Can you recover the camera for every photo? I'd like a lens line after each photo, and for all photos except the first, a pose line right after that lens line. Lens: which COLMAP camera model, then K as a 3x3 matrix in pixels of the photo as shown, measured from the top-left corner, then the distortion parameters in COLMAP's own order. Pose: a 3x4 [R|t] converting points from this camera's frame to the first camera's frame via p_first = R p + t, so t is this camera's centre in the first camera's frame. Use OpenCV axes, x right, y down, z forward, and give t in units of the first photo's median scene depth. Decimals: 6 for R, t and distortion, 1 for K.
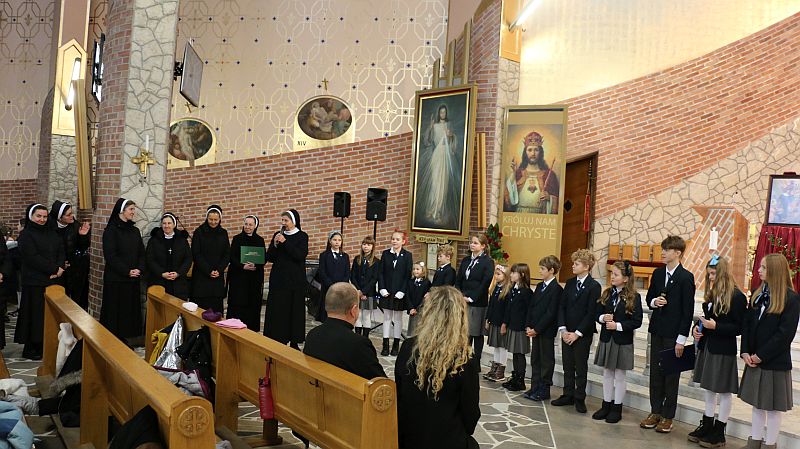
lens RADIAL K [[651.1, 0, 403.7], [0, 651.1, 228.5], [0, 0, 1]] dist [-0.173092, 0.111890]
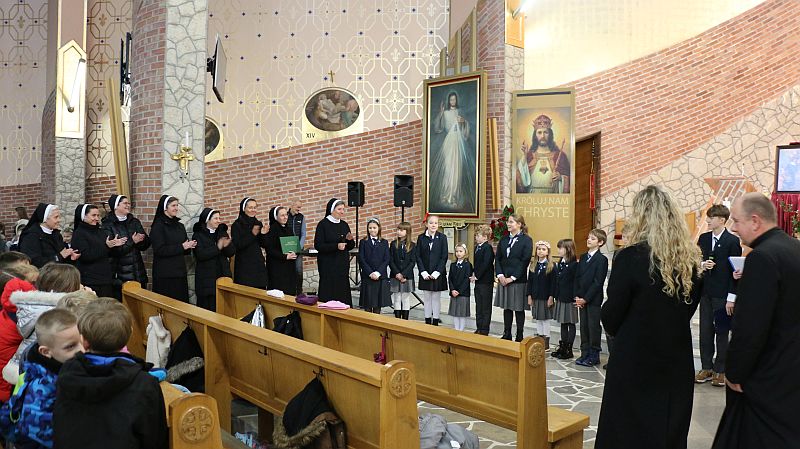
lens RADIAL K [[651.1, 0, 403.4], [0, 651.1, 226.9], [0, 0, 1]] dist [-0.173092, 0.111890]
pose [[0.997428, -0.049168, 0.052146, -0.078134], [0.048542, 0.998734, 0.013211, 0.005059], [-0.052729, -0.010645, 0.998552, -0.021480]]
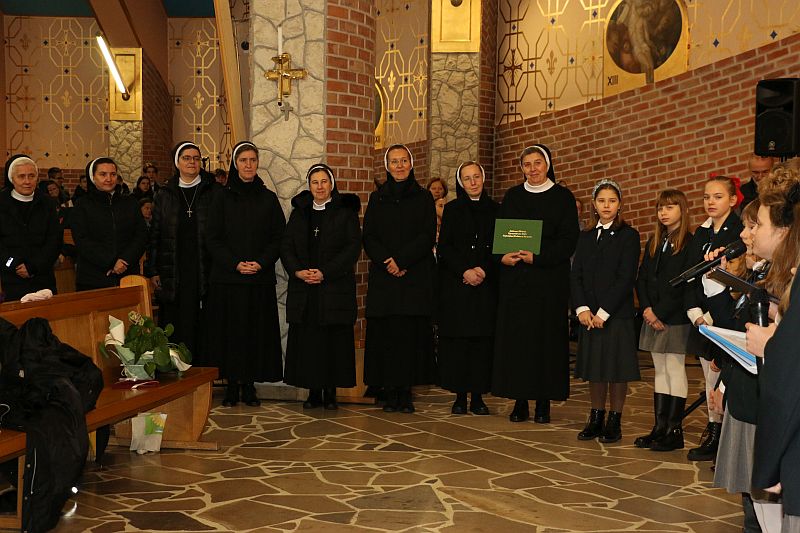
lens RADIAL K [[1356.5, 0, 417.5], [0, 1356.5, 262.0], [0, 0, 1]] dist [0.314533, 0.000000]
pose [[0.659816, -0.013897, -0.751298, 0.380470], [0.018505, 0.999826, -0.002243, 0.042915], [0.751199, -0.012423, 0.659959, 0.182058]]
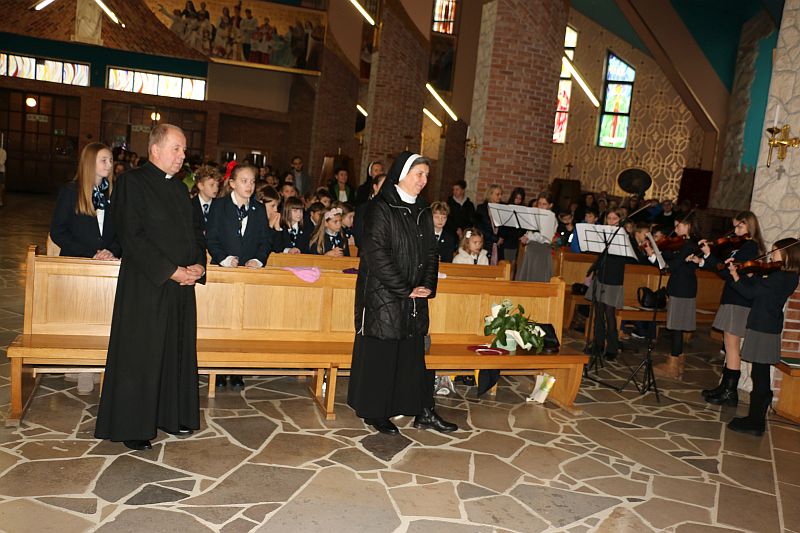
lens RADIAL K [[671.8, 0, 353.9], [0, 671.8, 263.3], [0, 0, 1]] dist [-0.098922, 0.038861]
pose [[-0.267147, 0.033091, -0.963088, 0.263702], [-0.130315, 0.988989, 0.070129, 0.023573], [0.954804, 0.144239, -0.259893, 0.490835]]
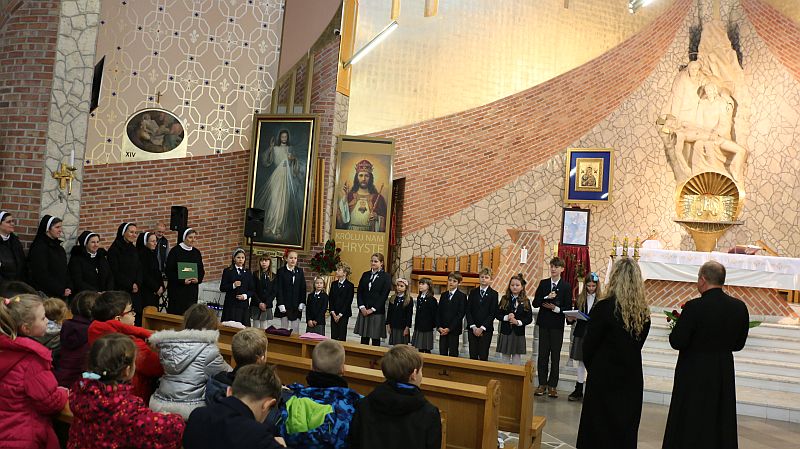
lens RADIAL K [[651.1, 0, 404.9], [0, 651.1, 226.7], [0, 0, 1]] dist [-0.173092, 0.111890]
pose [[0.880493, 0.017228, 0.473746, -0.262261], [-0.012823, 0.999839, -0.012526, -0.015974], [-0.473885, 0.004954, 0.880573, -0.050464]]
